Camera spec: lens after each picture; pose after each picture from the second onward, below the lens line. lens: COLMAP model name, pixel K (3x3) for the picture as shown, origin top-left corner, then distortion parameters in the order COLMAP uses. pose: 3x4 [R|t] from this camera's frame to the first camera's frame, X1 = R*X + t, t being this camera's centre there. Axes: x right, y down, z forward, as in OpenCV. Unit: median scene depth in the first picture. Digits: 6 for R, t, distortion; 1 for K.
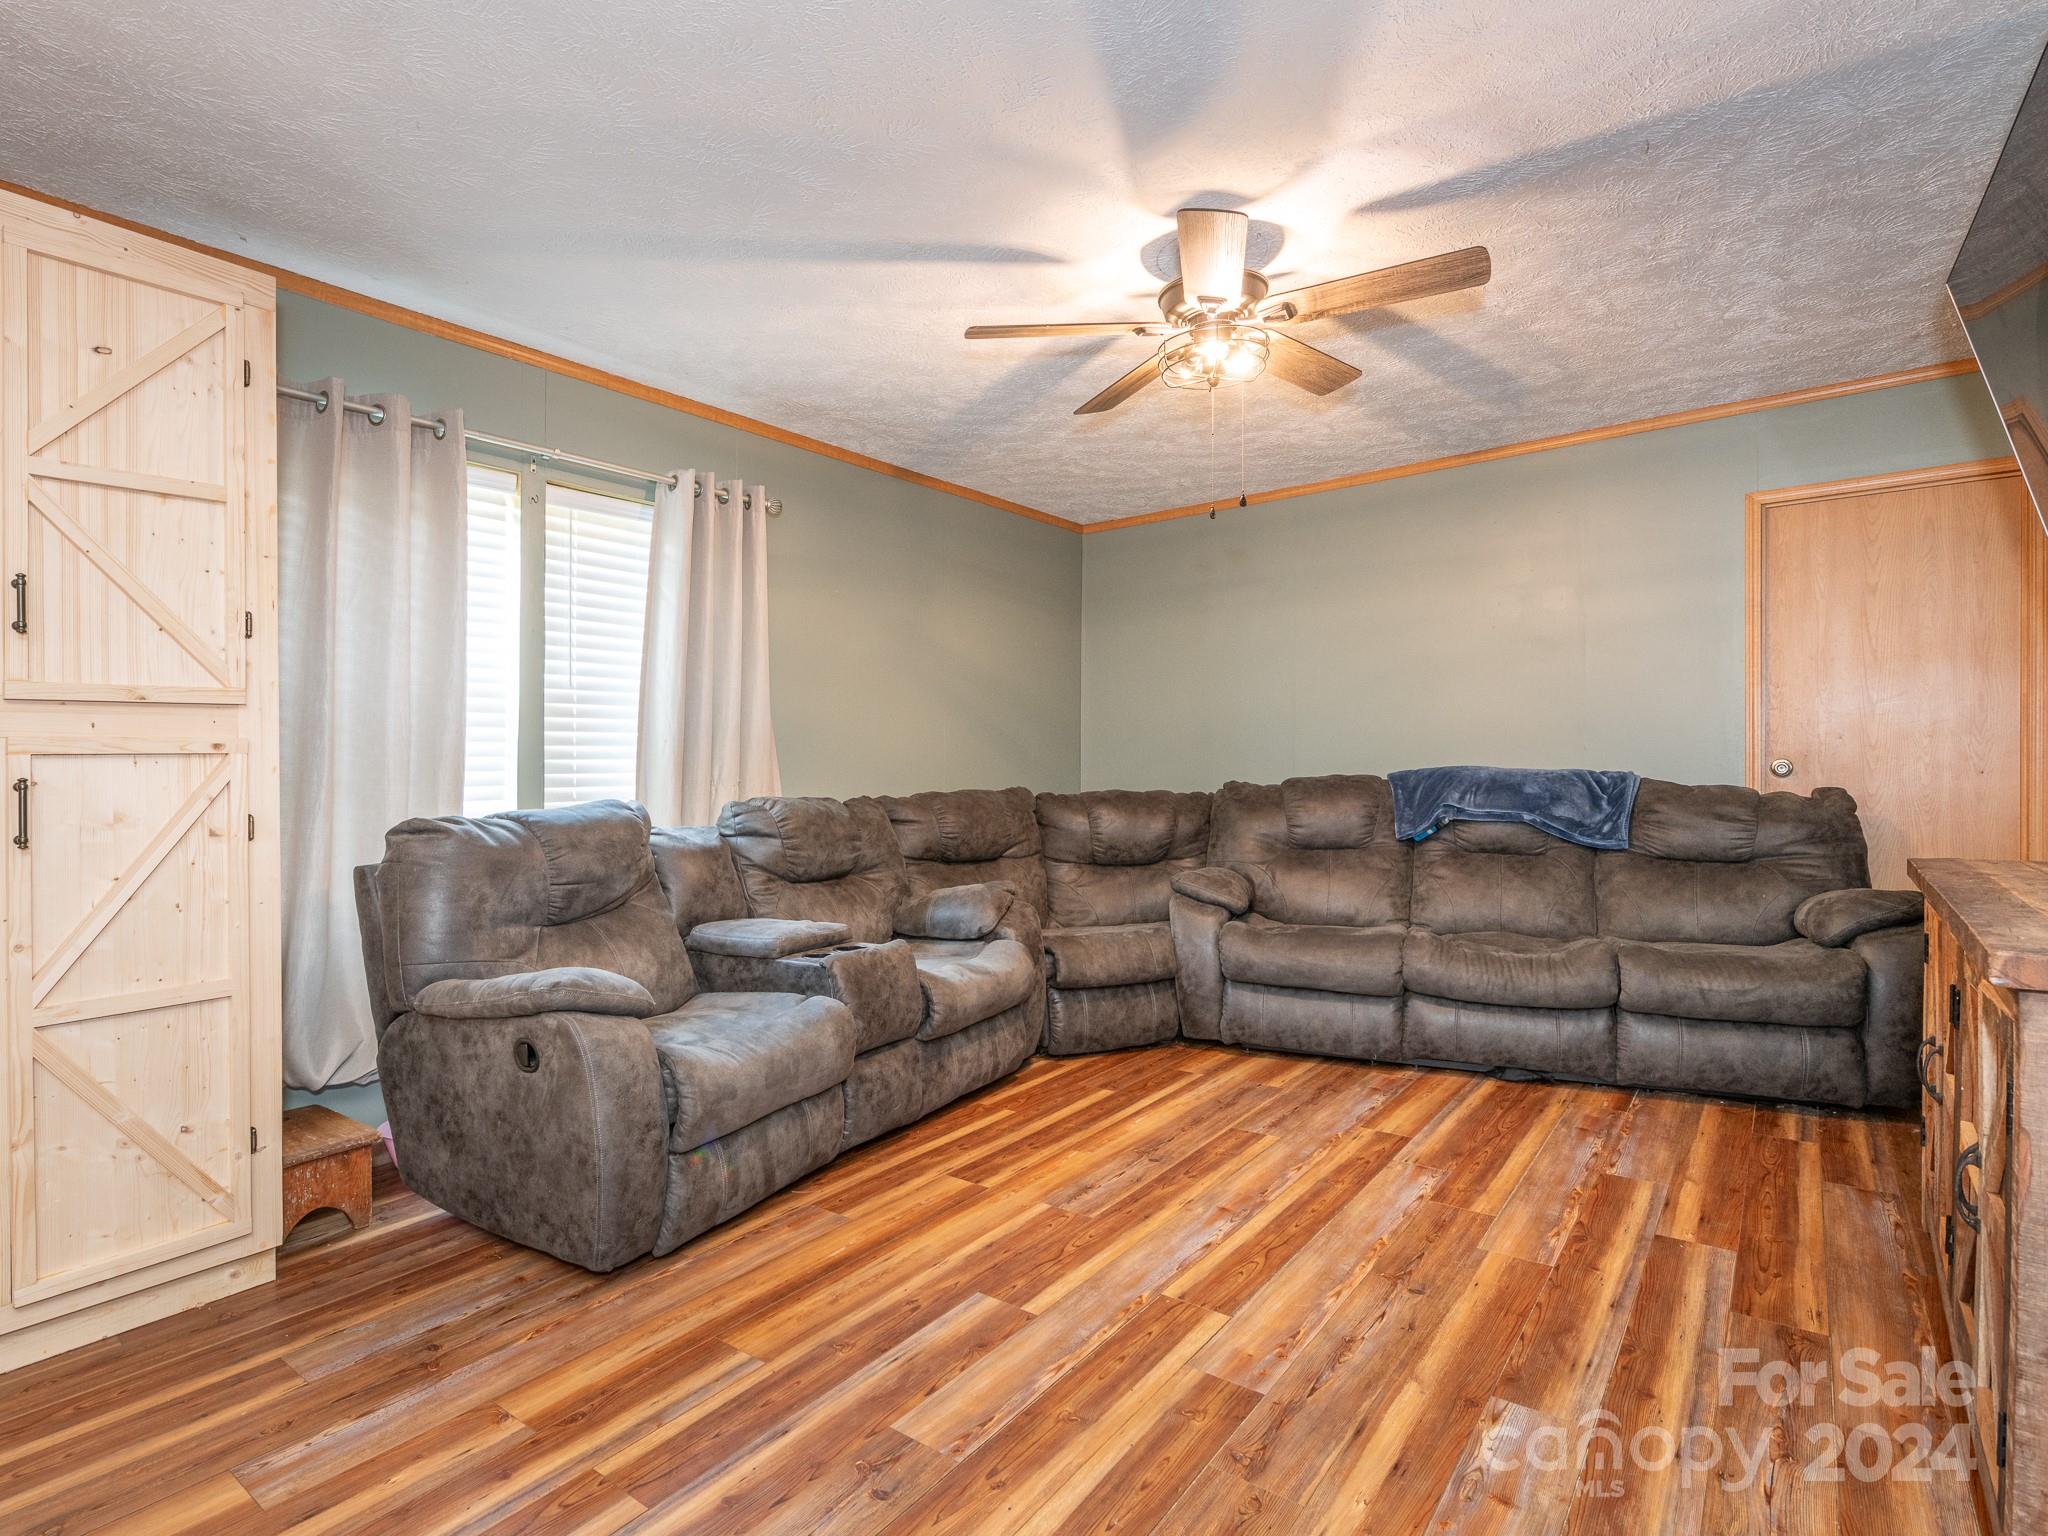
lens RADIAL K [[1039.9, 0, 964.4], [0, 1039.9, 783.8], [0, 0, 1]] dist [-0.001692, -0.005187]
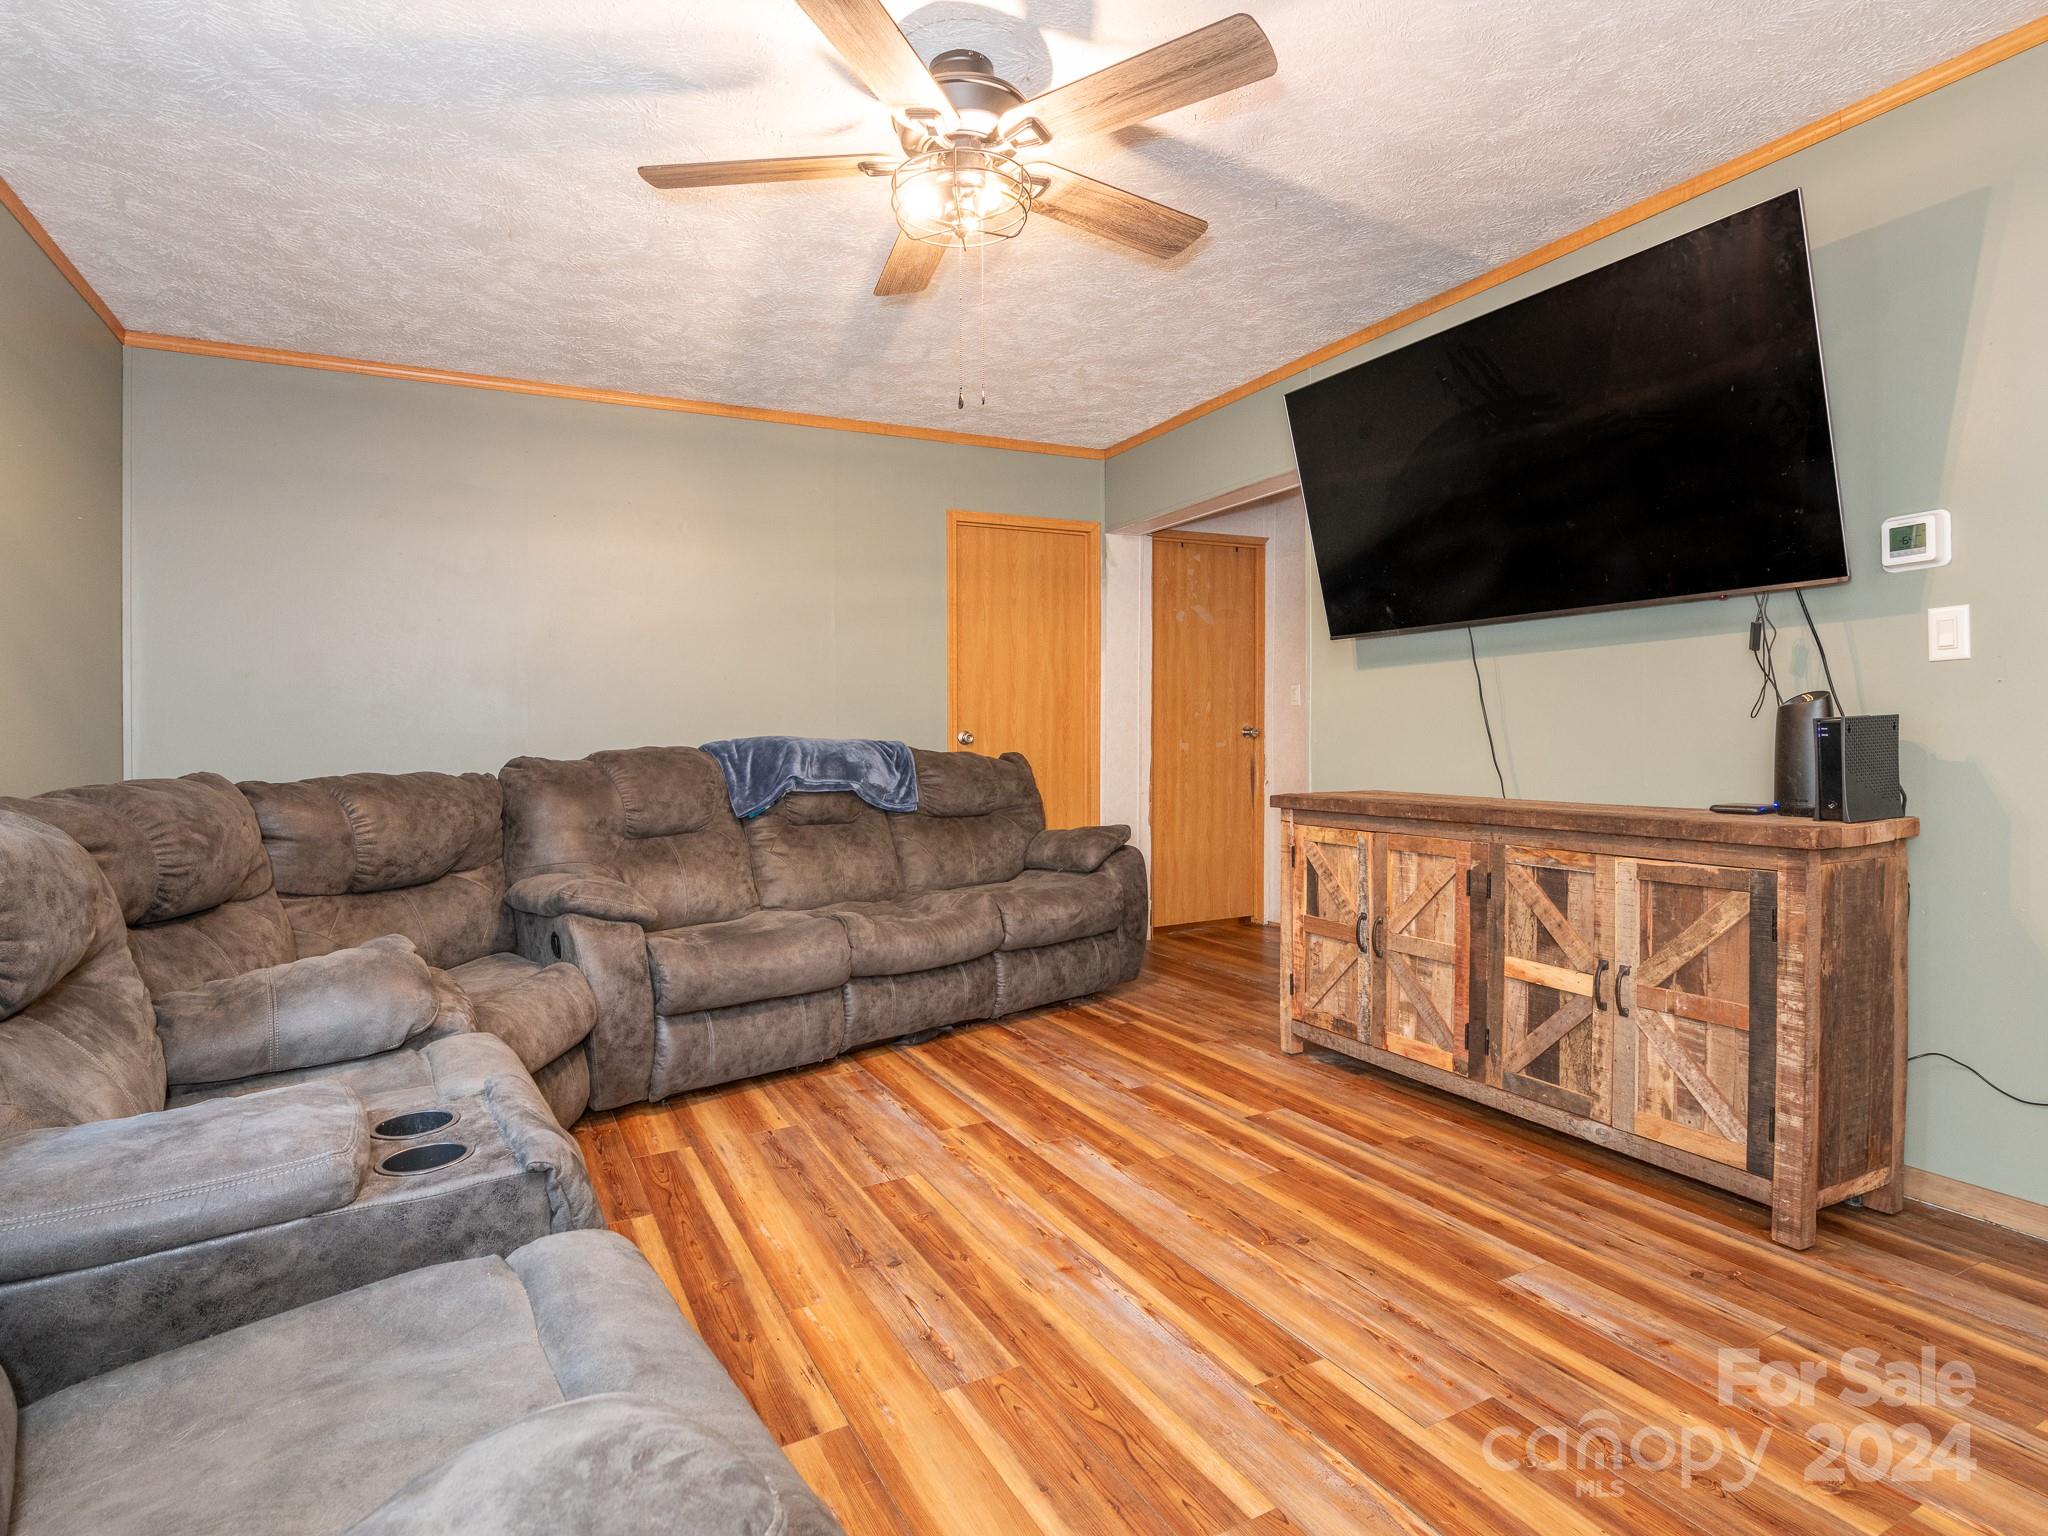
lens RADIAL K [[1028.7, 0, 1010.3], [0, 1028.7, 774.3], [0, 0, 1]] dist [0.006704, 0.006050]
pose [[0.404518, -0.028275, 0.914093, -0.473347], [0.018651, 0.999569, 0.022665, -0.000341], [-0.914340, 0.007880, 0.404871, 0.668233]]
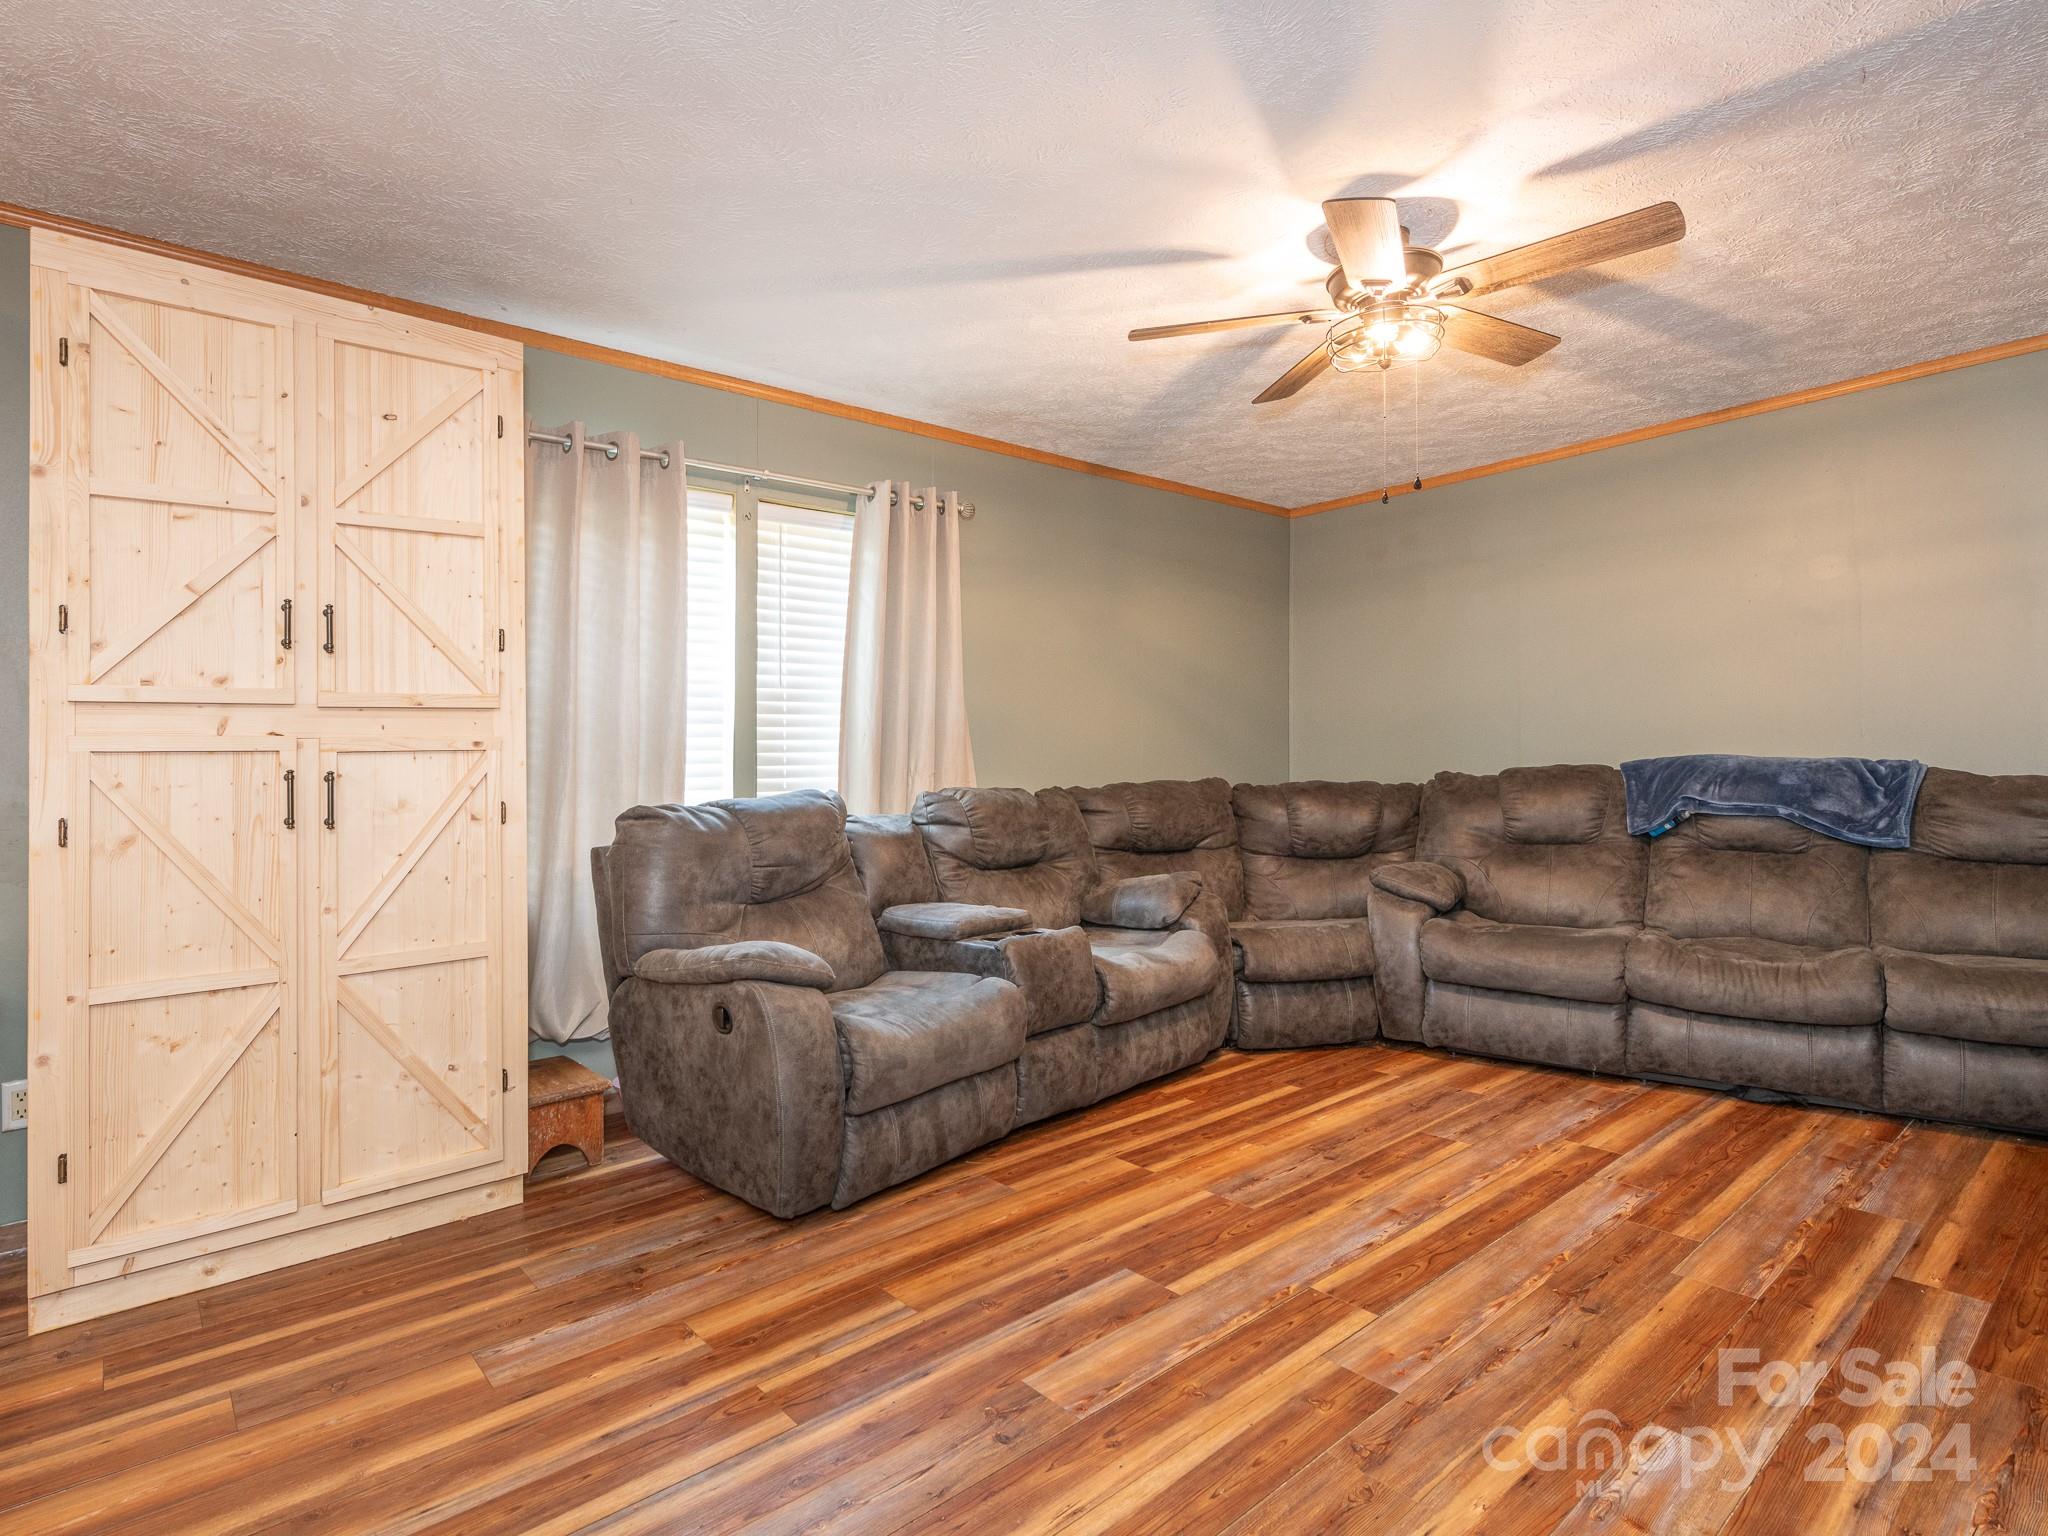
lens RADIAL K [[1039.9, 0, 987.2], [0, 1039.9, 769.1], [0, 0, 1]] dist [-0.001692, -0.005187]
pose [[0.979358, -0.001835, -0.202127, 0.069488], [0.000812, 0.999986, -0.005148, -0.000811], [0.202133, 0.004877, 0.979346, -0.032259]]
